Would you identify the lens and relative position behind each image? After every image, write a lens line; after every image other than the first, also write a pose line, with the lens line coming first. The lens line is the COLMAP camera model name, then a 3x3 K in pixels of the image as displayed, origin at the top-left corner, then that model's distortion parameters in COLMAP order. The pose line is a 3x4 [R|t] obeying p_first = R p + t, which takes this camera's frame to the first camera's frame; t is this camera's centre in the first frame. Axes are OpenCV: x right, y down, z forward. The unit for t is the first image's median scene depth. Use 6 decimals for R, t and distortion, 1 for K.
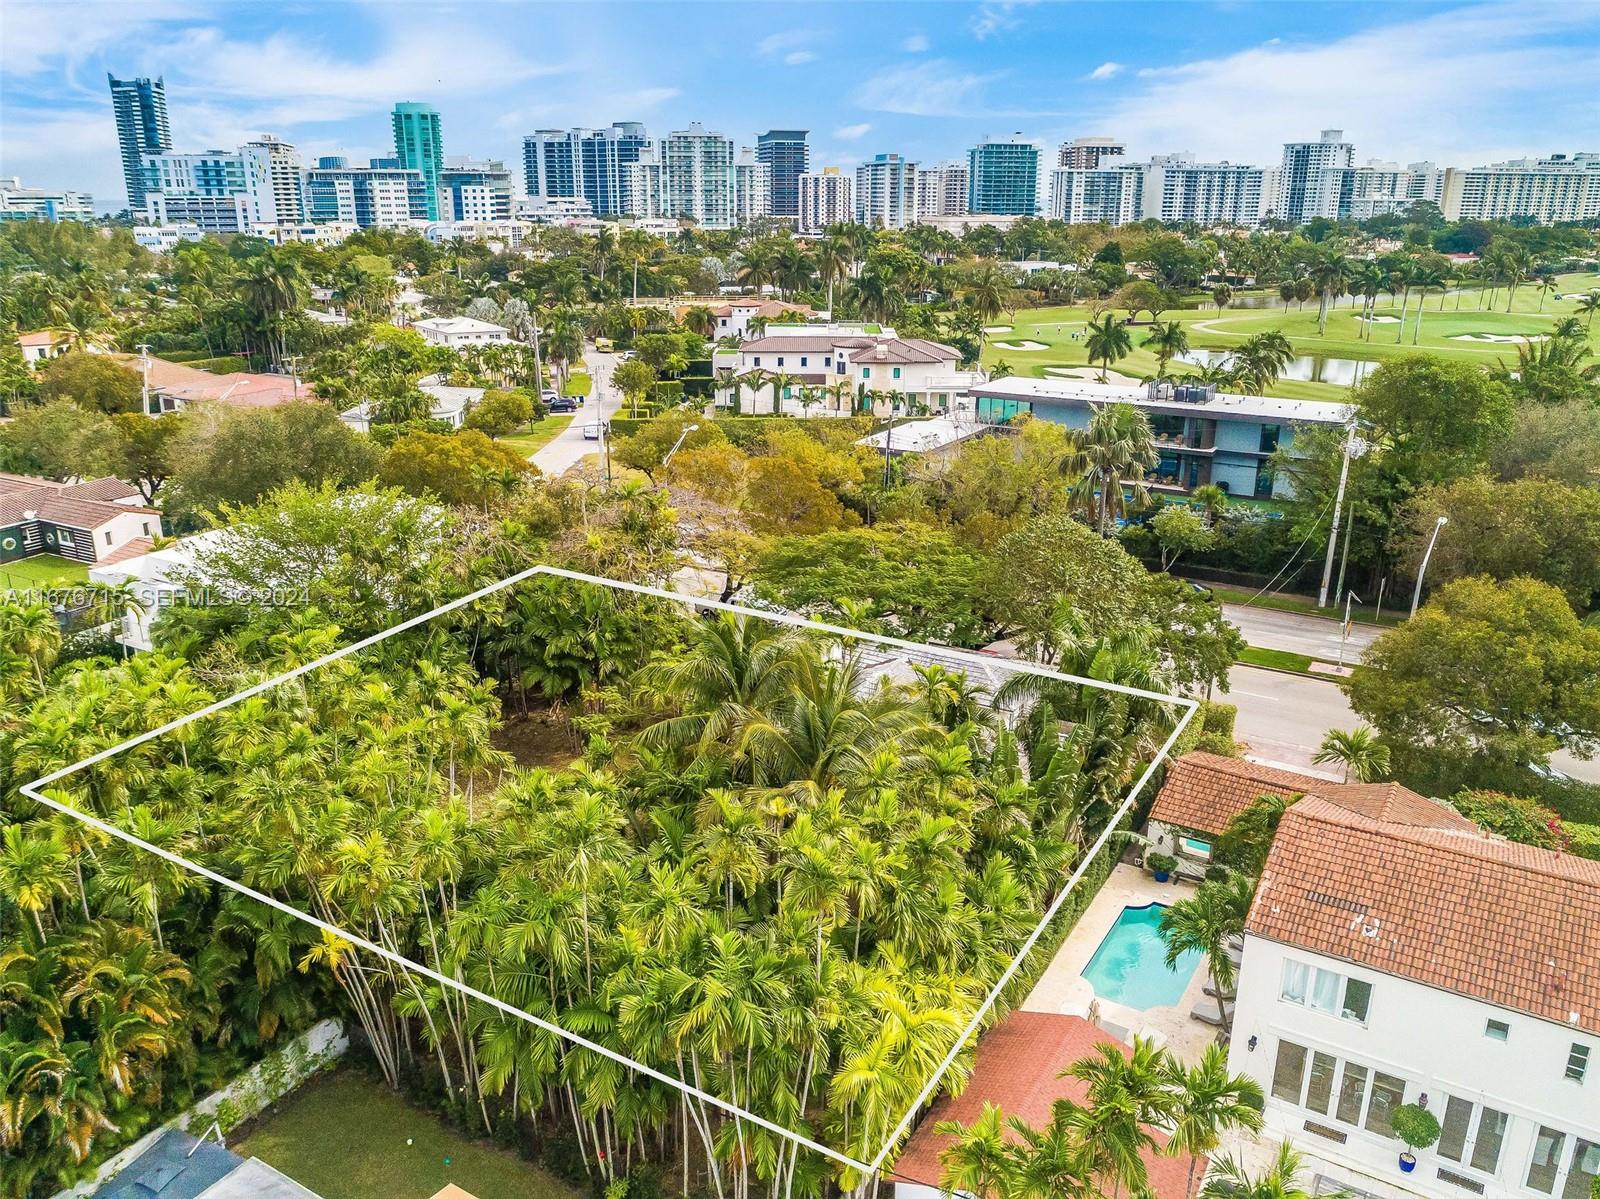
lens RADIAL K [[1210.0, 0, 800.0], [0, 1210.0, 599.5], [0, 0, 1]] dist [-0.018426, 0.008329]
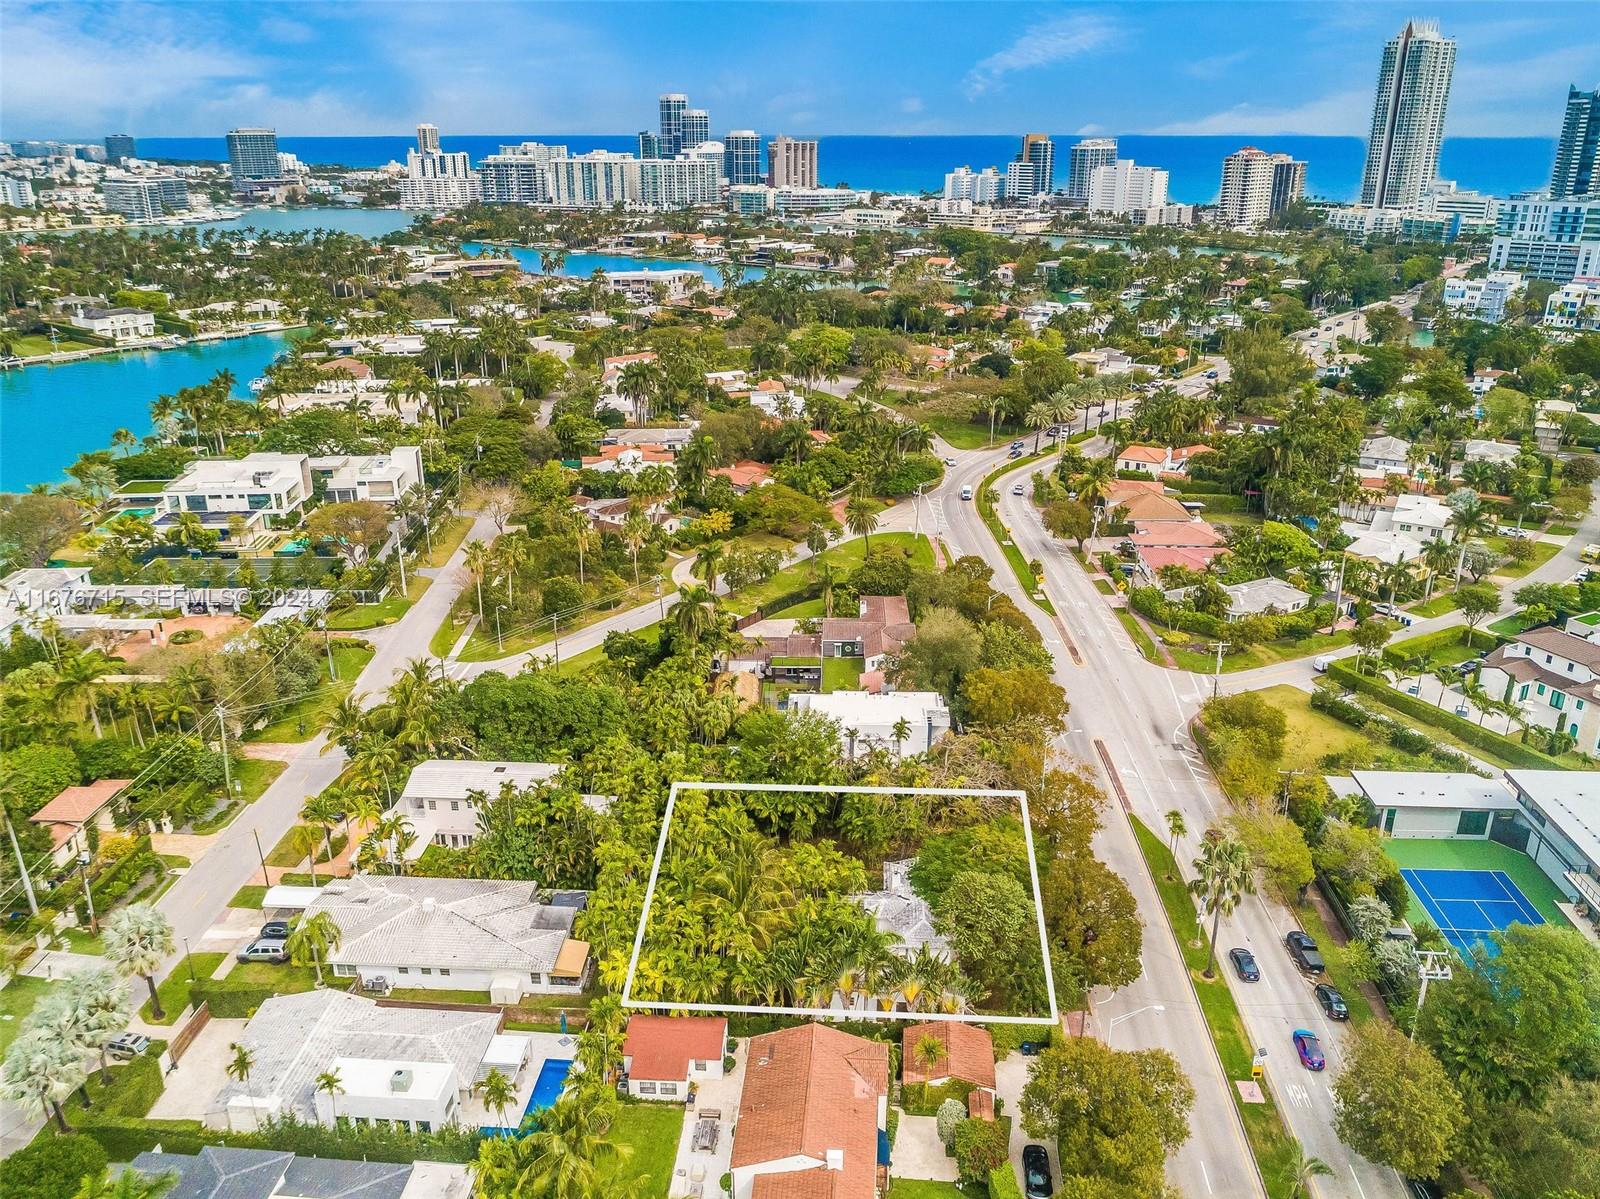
lens RADIAL K [[1210.0, 0, 800.0], [0, 1210.0, 599.5], [0, 0, 1]] dist [-0.018426, 0.008329]
pose [[0.454055, 0.315893, -0.833094, 0.115675], [-0.273274, 0.939347, 0.207242, -0.060361], [0.848030, 0.133564, 0.512840, -0.021216]]
